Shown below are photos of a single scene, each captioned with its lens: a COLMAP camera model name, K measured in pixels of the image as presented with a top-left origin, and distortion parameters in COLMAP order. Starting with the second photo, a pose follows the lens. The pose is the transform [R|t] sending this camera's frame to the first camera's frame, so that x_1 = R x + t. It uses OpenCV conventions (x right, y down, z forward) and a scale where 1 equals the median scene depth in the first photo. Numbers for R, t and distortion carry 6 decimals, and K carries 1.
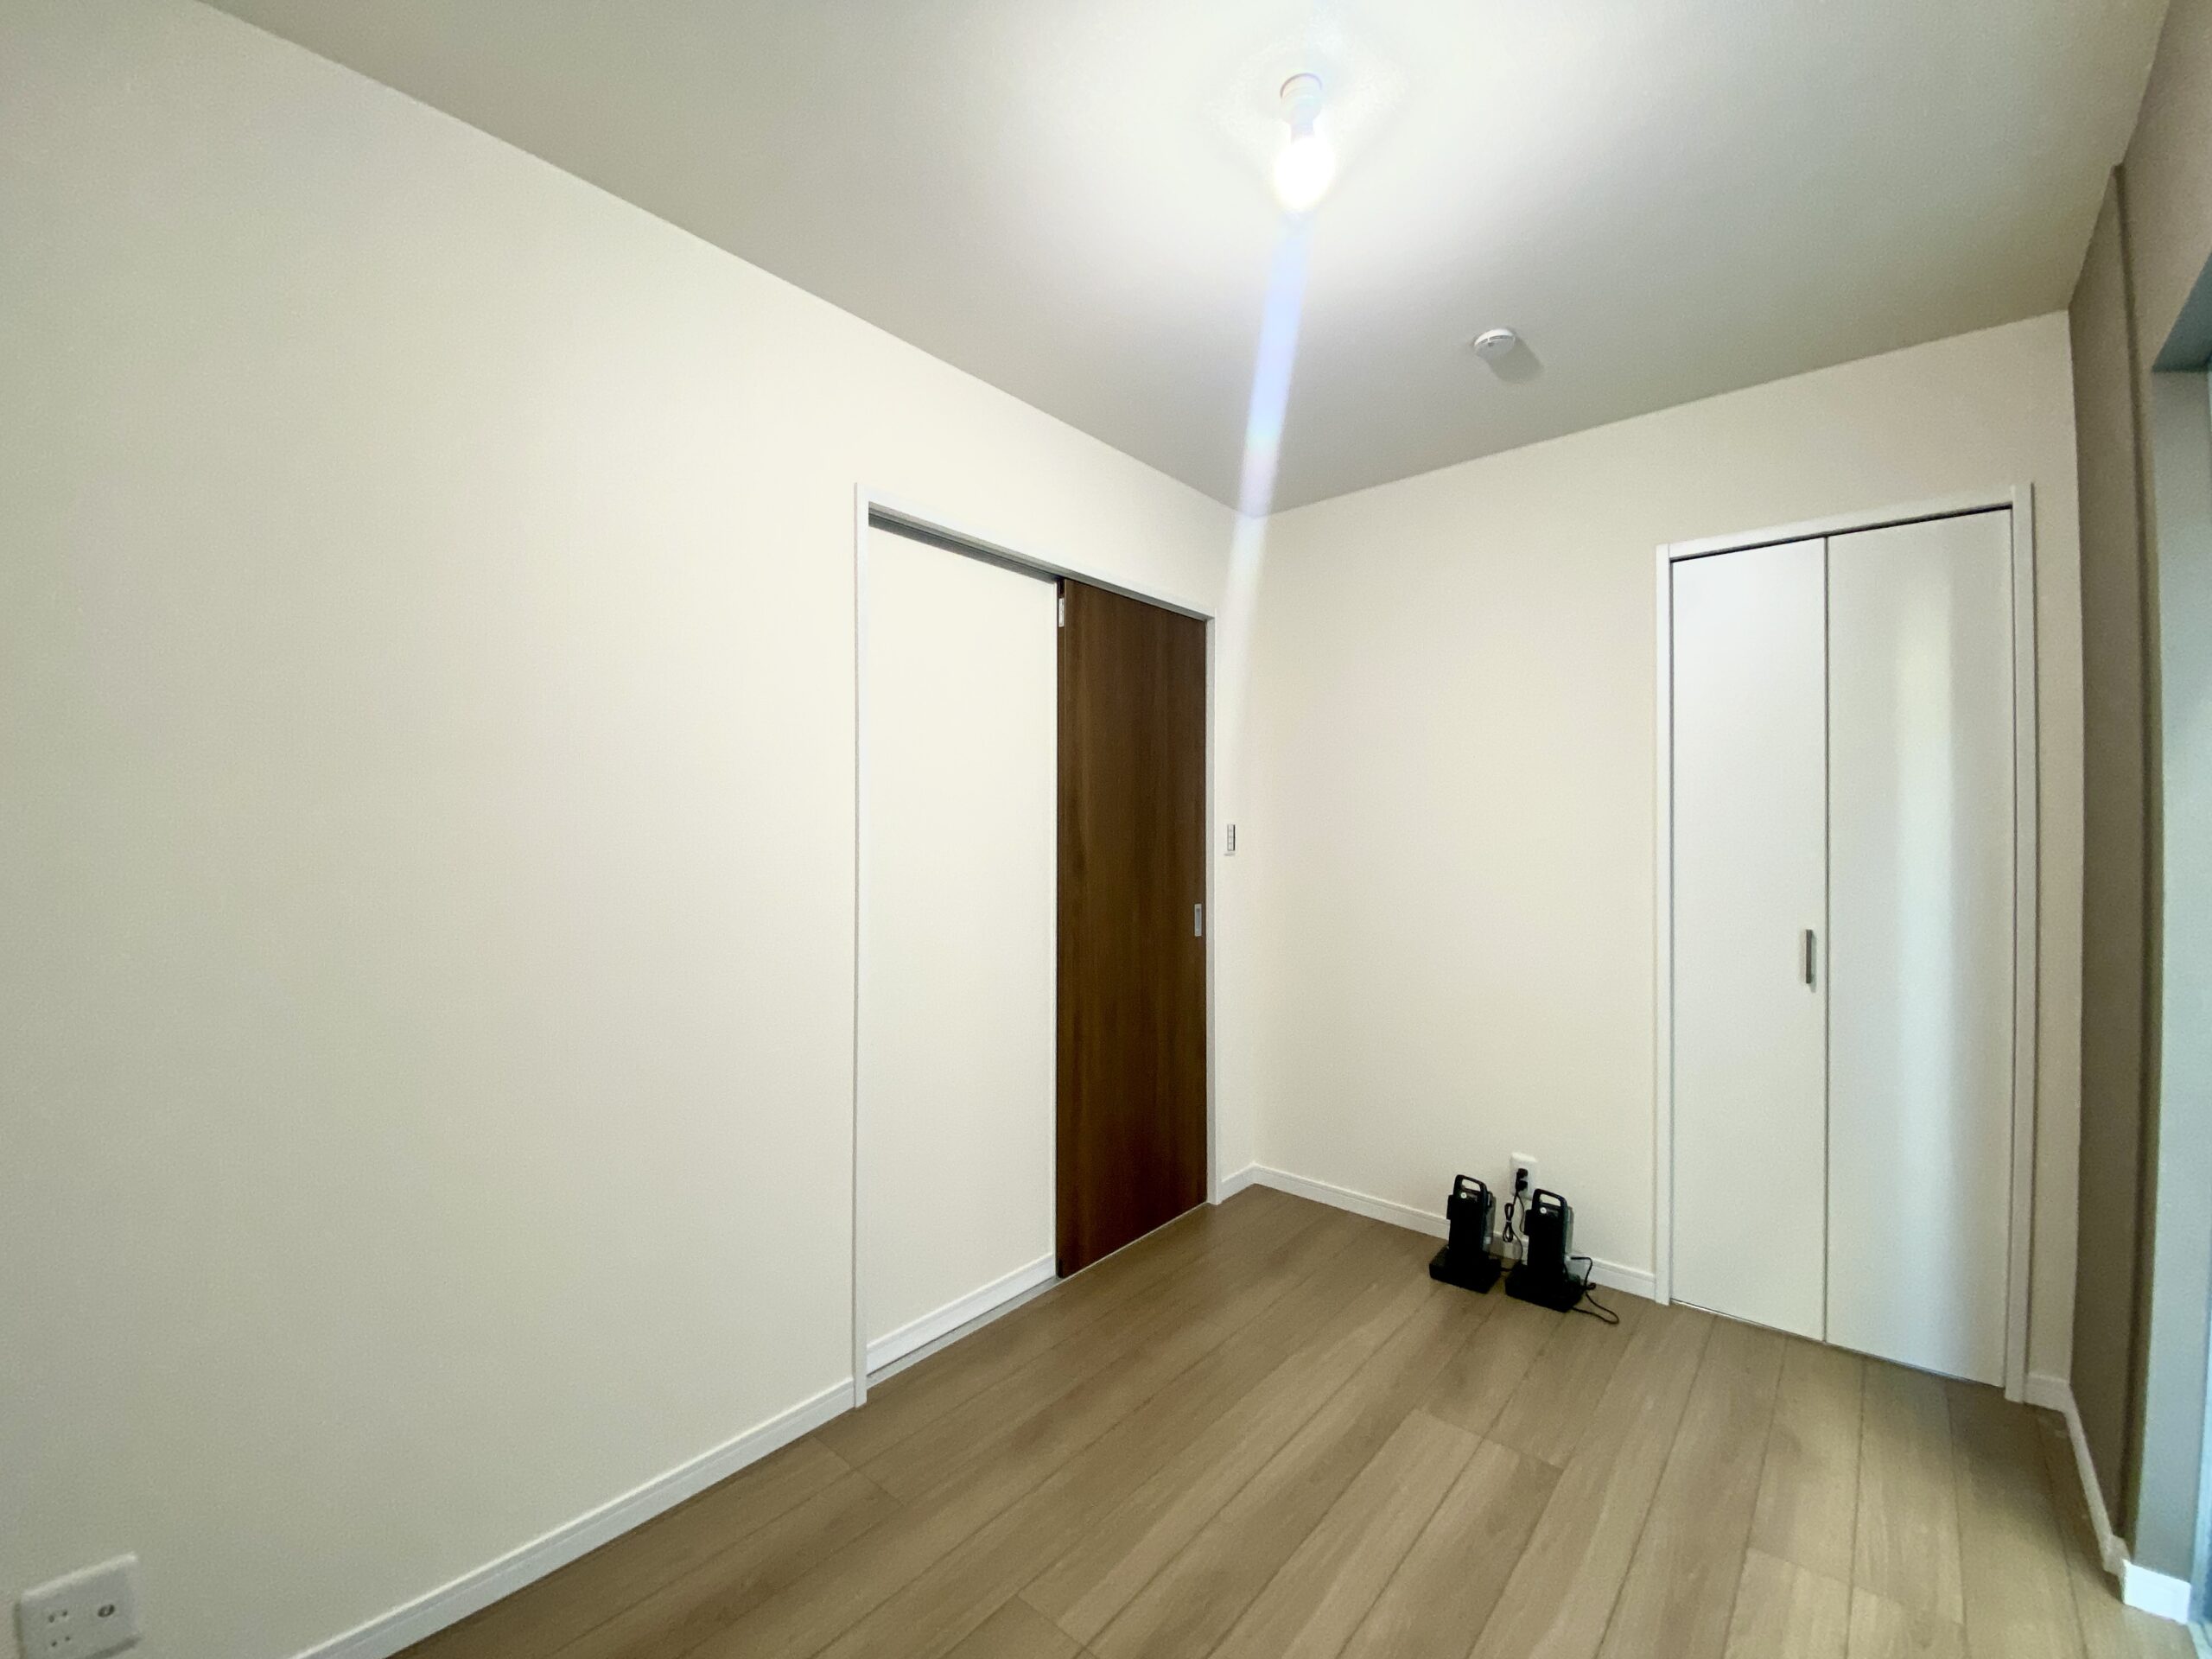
lens RADIAL K [[905.9, 0, 1105.6], [0, 905.9, 830.4], [0, 0, 1]] dist [0.044375, -0.024481]
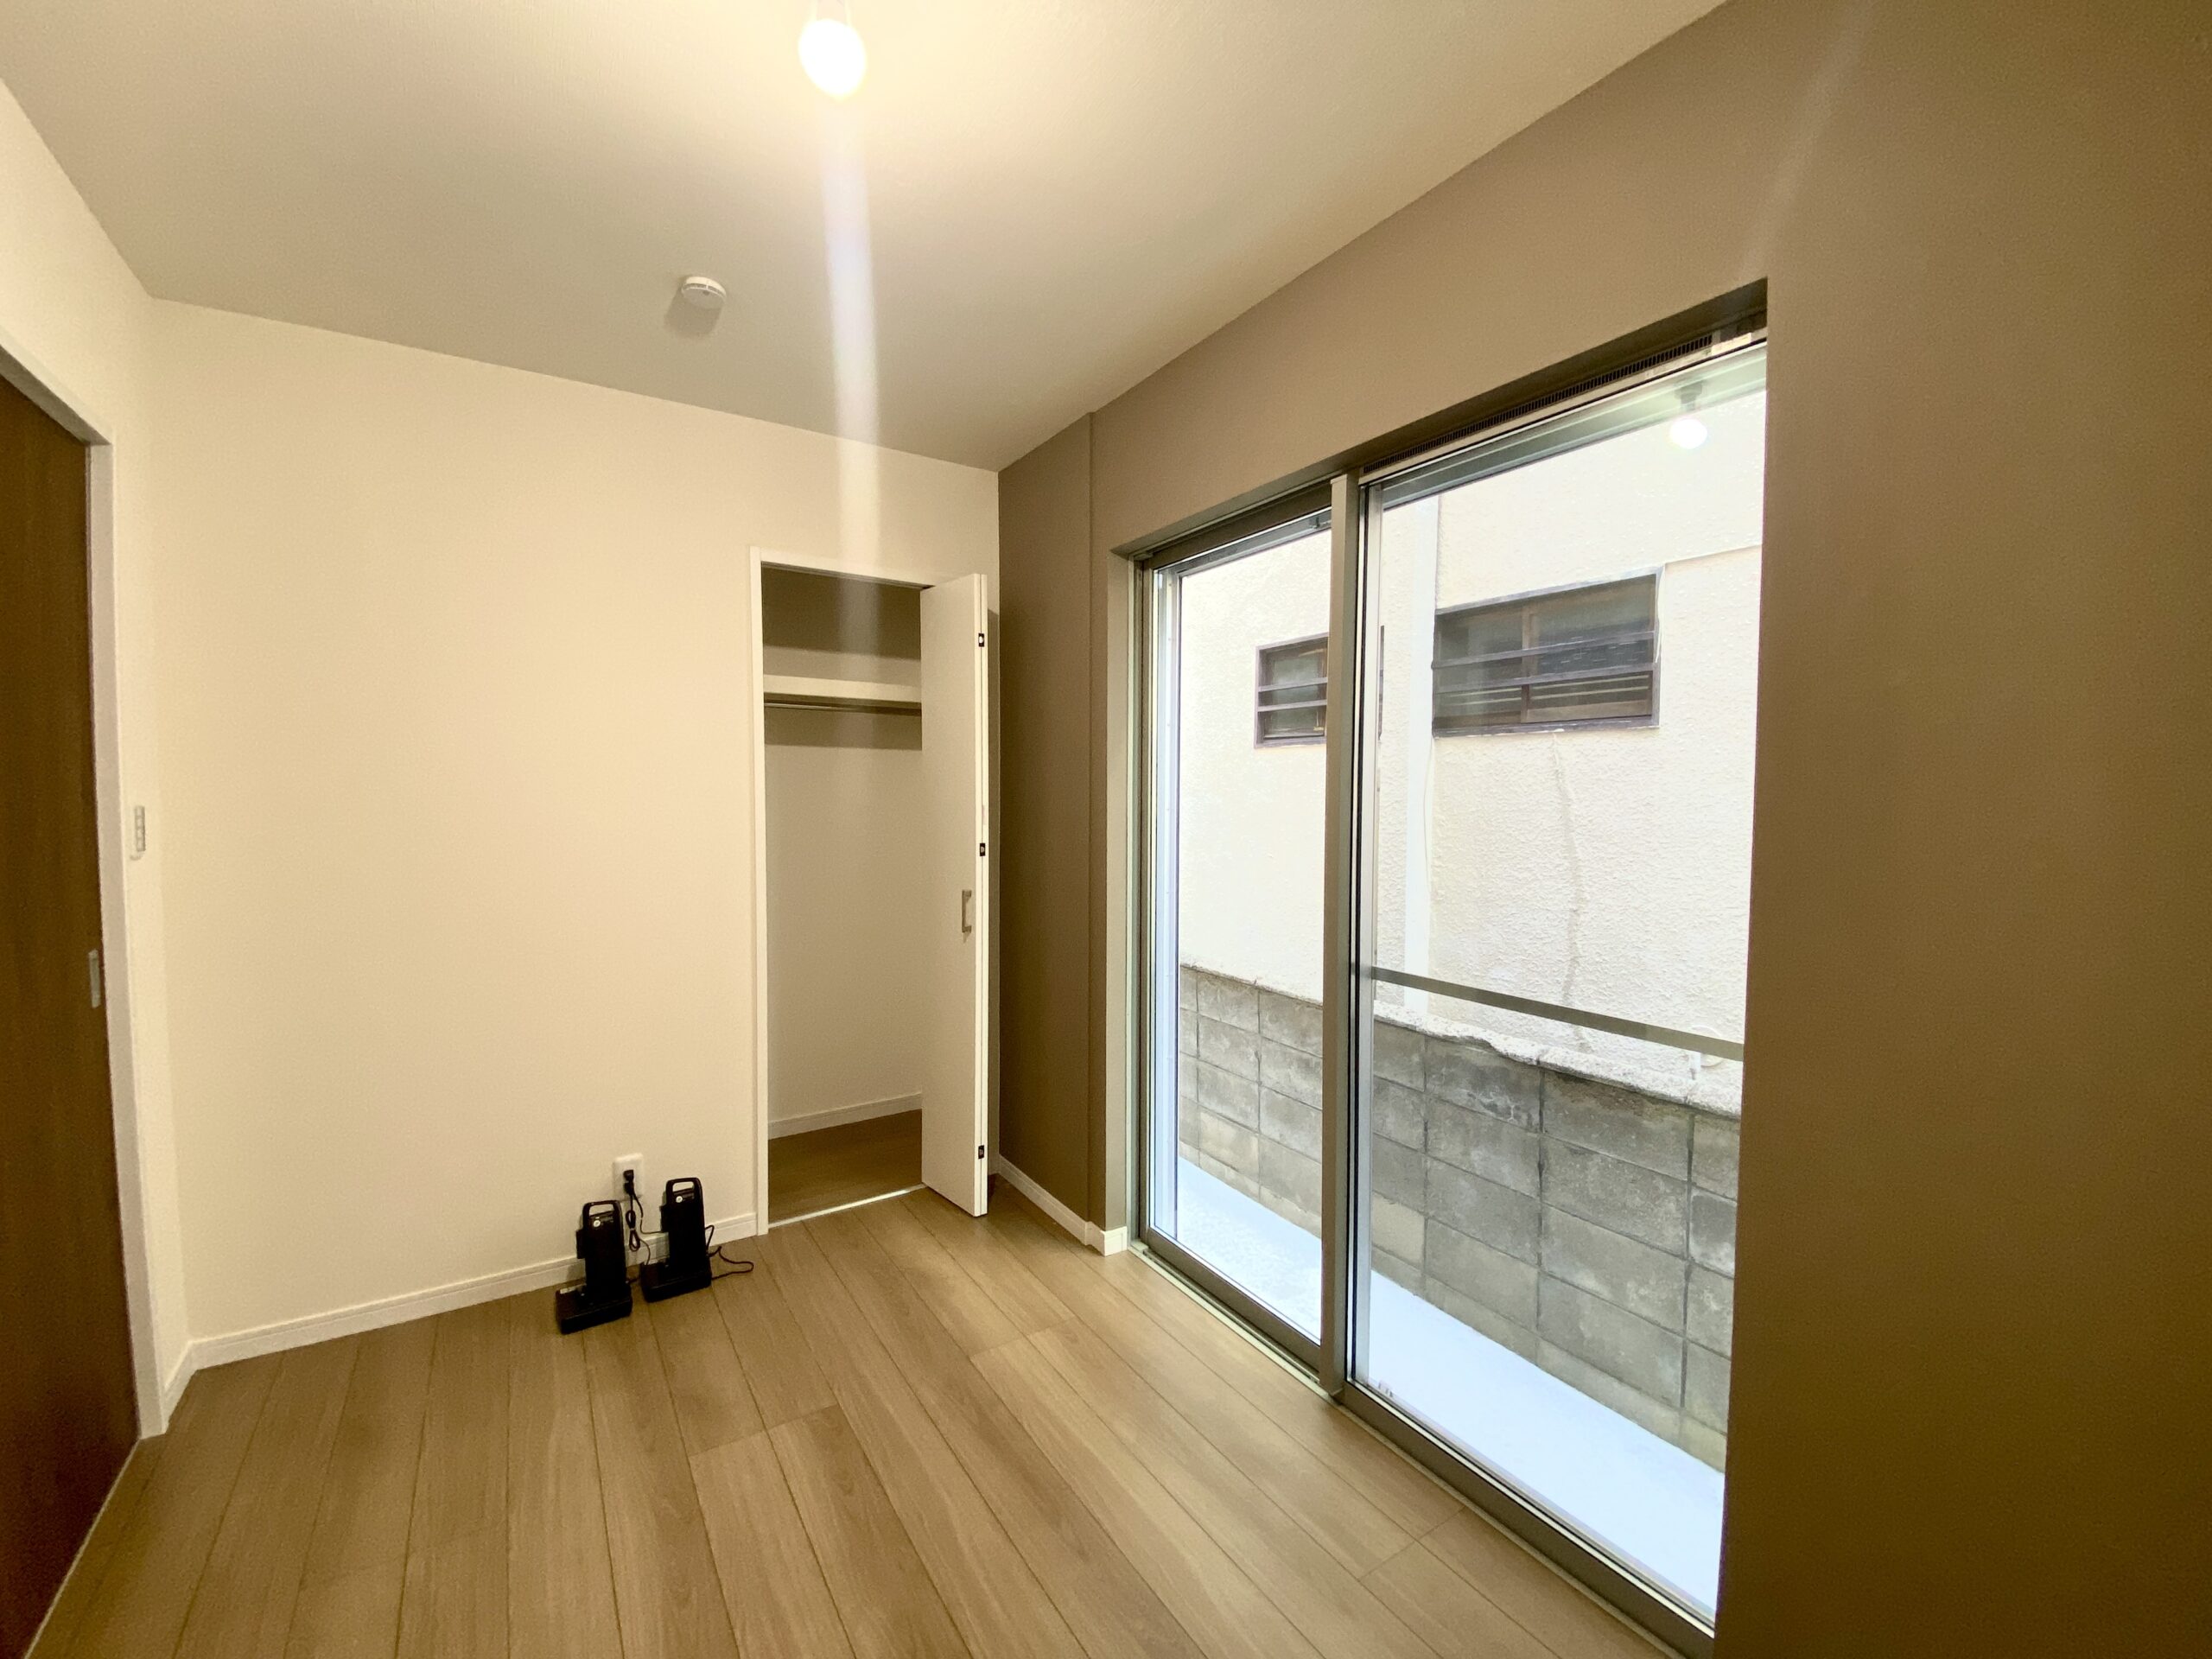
lens RADIAL K [[905.9, 0, 1105.6], [0, 905.9, 830.4], [0, 0, 1]] dist [0.044375, -0.024481]
pose [[0.299636, -0.042178, 0.953121, -0.308260], [-0.011651, 0.998786, 0.047861, -0.034244], [-0.953982, -0.025445, 0.298781, 0.276314]]
